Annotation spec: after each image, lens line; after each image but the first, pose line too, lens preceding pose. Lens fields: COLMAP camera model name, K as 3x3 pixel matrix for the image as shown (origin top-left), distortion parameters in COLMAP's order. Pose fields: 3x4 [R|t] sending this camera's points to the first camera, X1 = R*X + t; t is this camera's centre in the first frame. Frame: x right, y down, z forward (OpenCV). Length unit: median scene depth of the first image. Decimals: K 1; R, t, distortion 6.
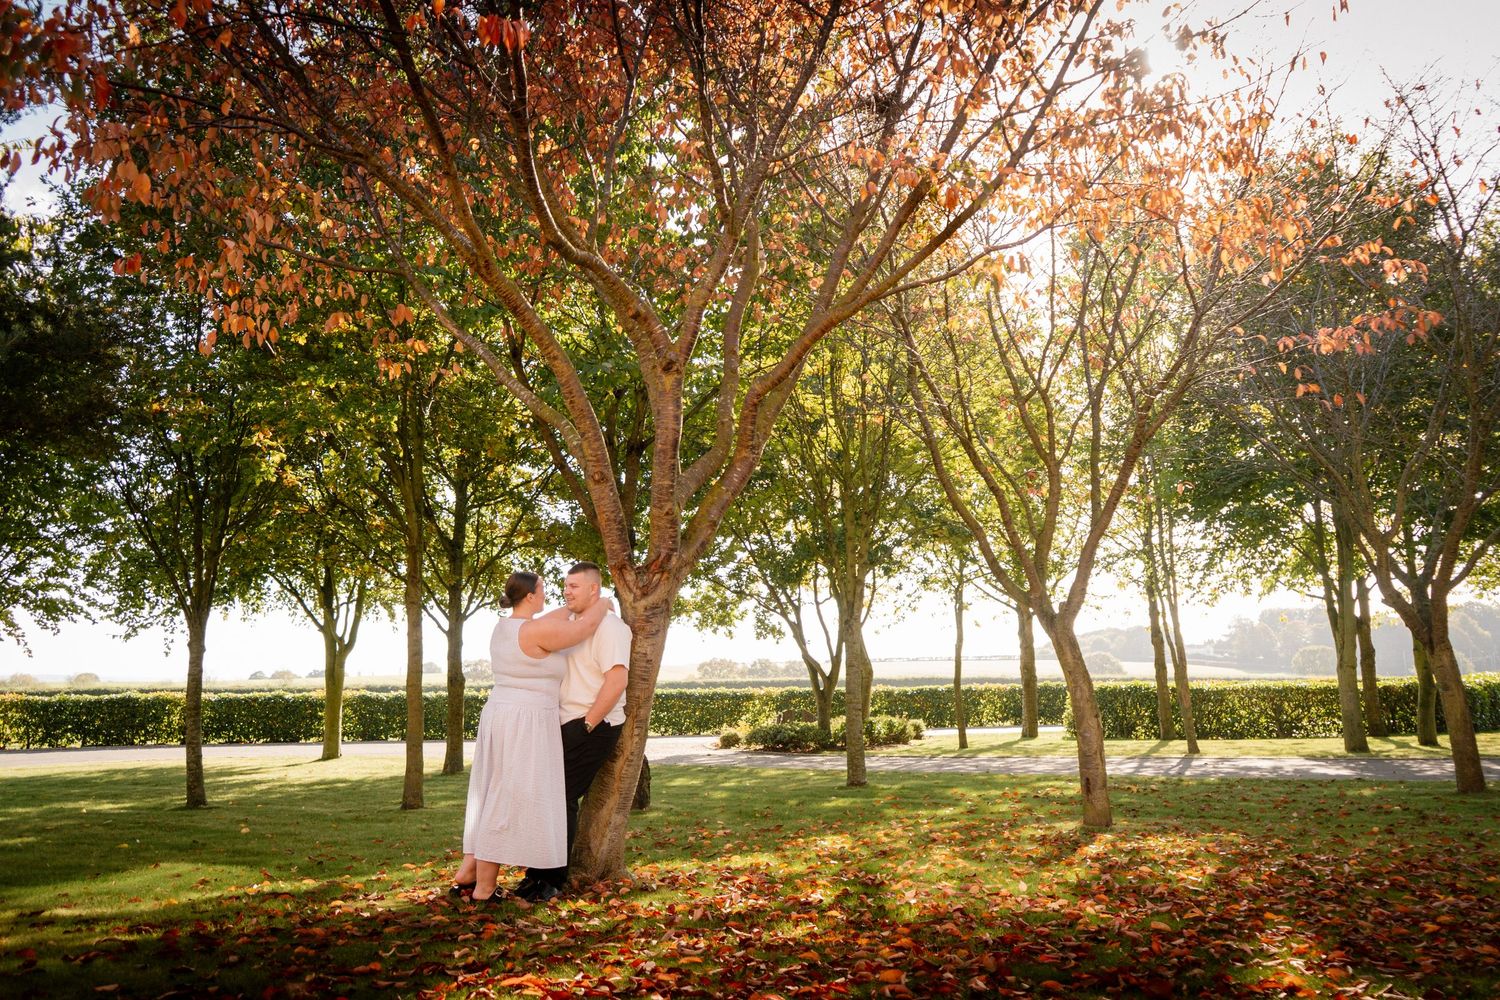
lens RADIAL K [[1221.5, 0, 750.0], [0, 1221.5, 500.0], [0, 0, 1]] dist [0.005322, 0.002660]
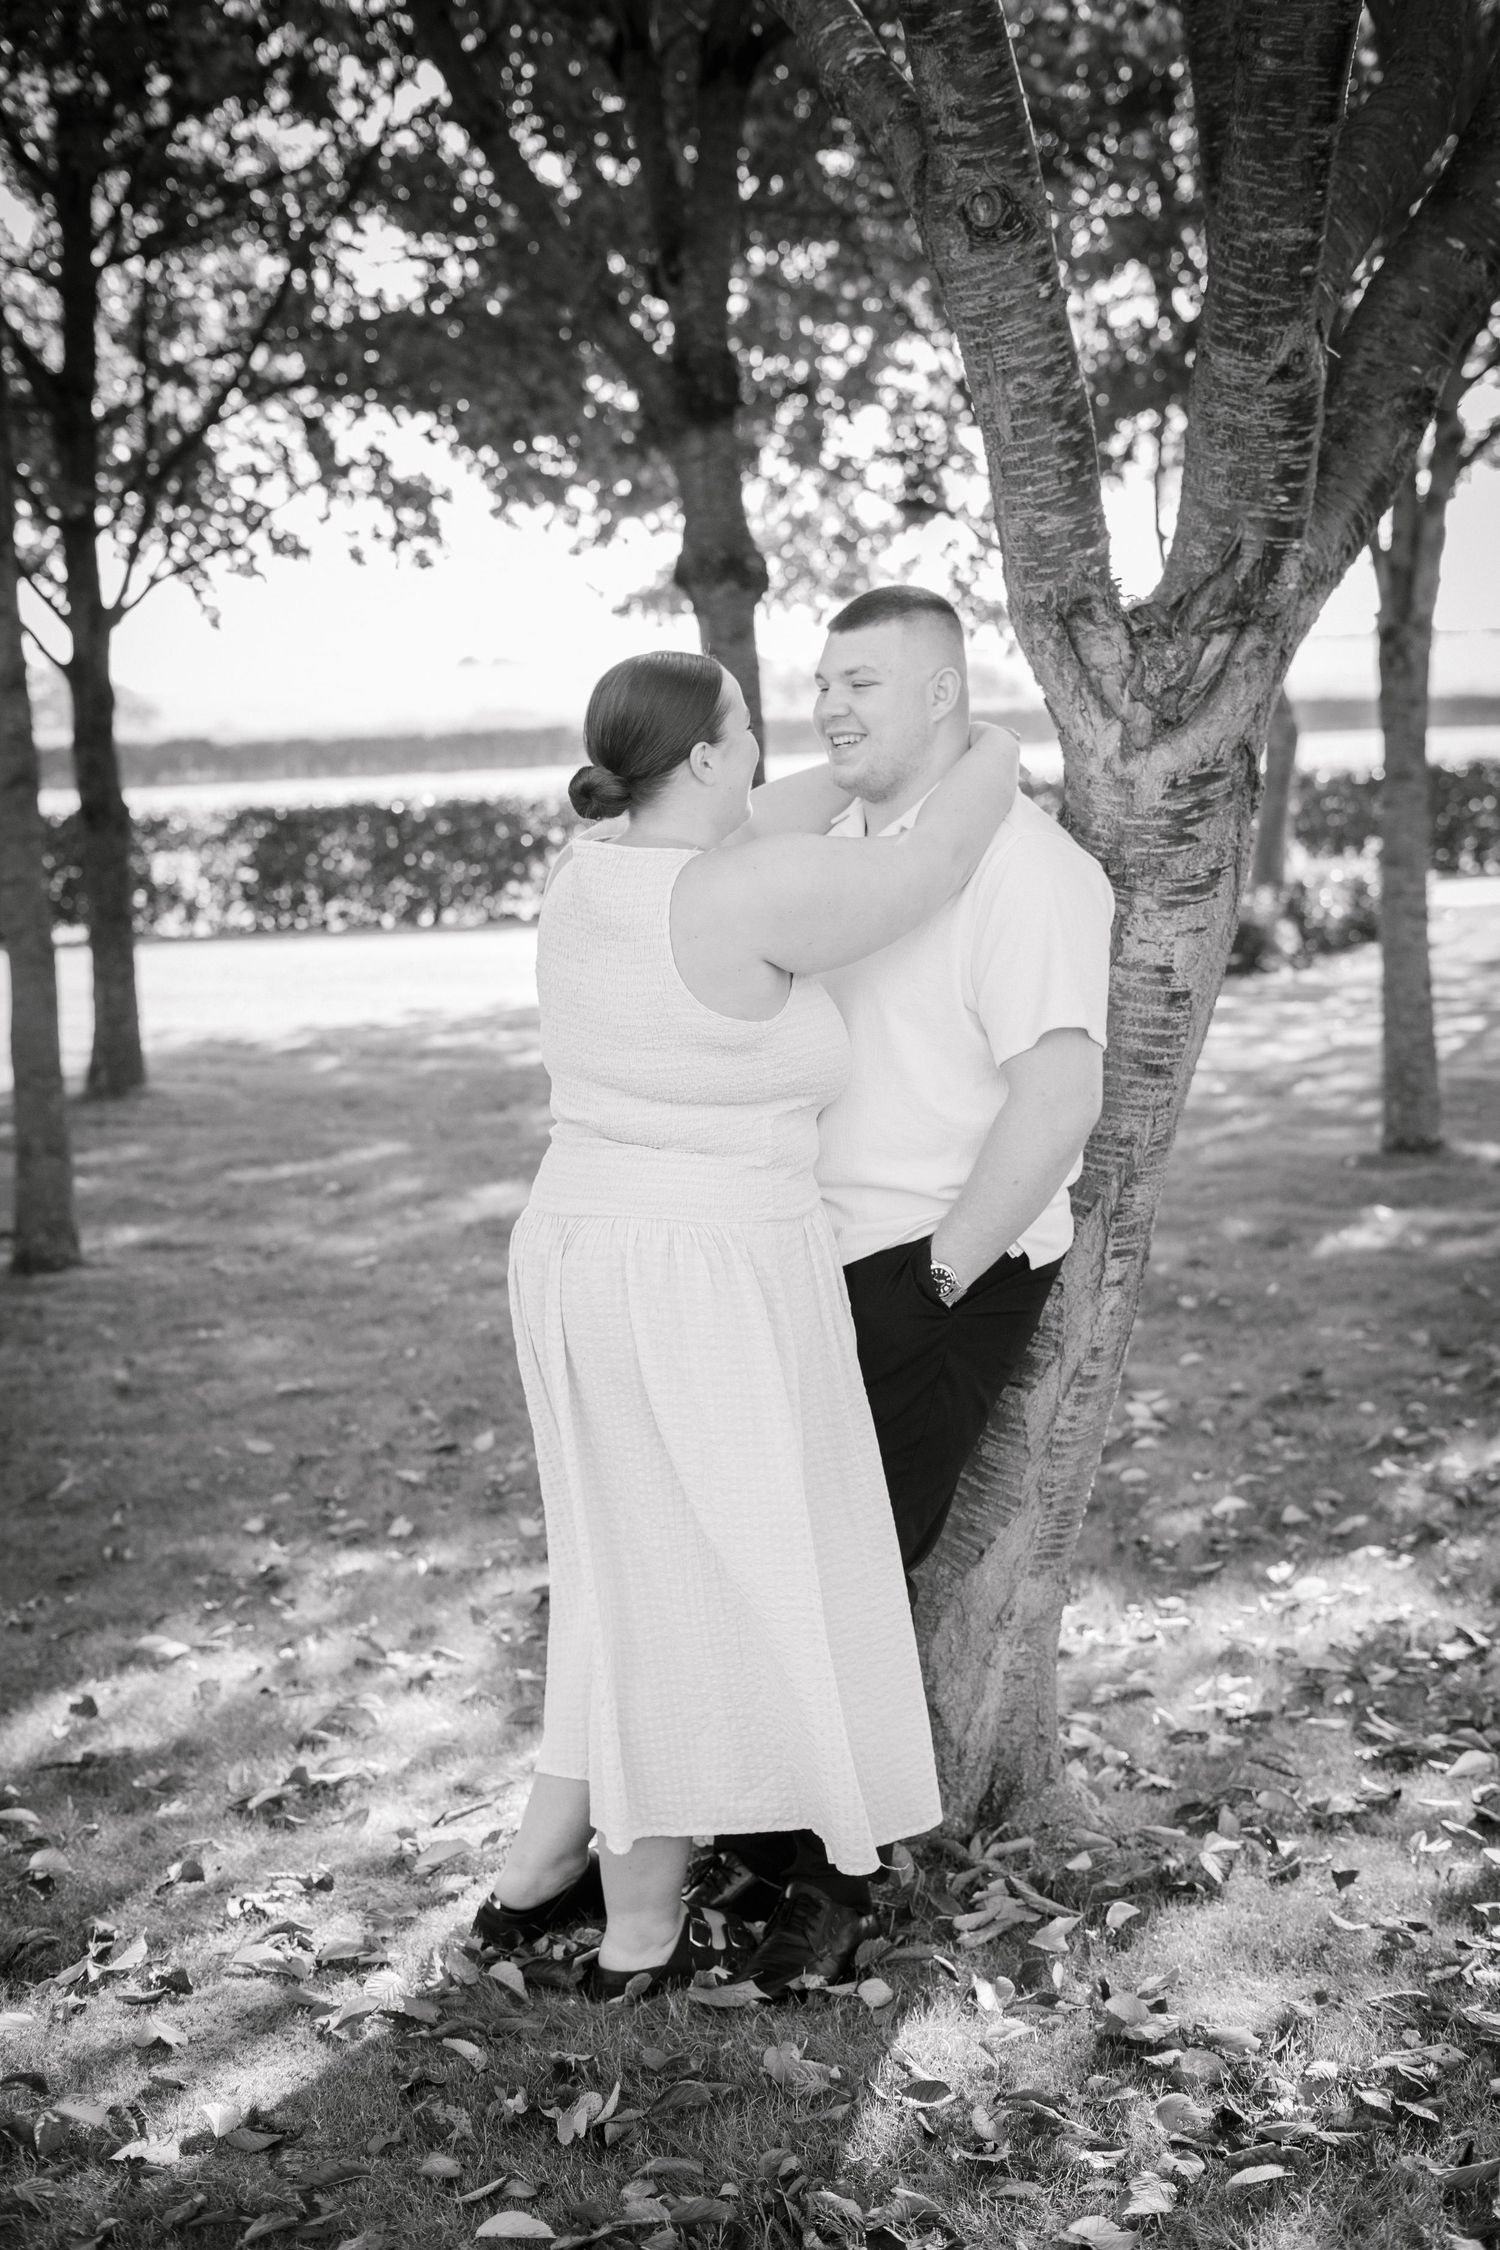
lens RADIAL K [[3328.2, 0, 750.0], [0, 3328.2, 1125.0], [0, 0, 1]] dist [-0.020245, 0.021602]
pose [[0.999737, -0.015275, -0.017114, -0.155362], [0.019326, 0.962758, 0.269672, -0.022294], [0.012357, -0.269932, 0.962800, 0.358866]]
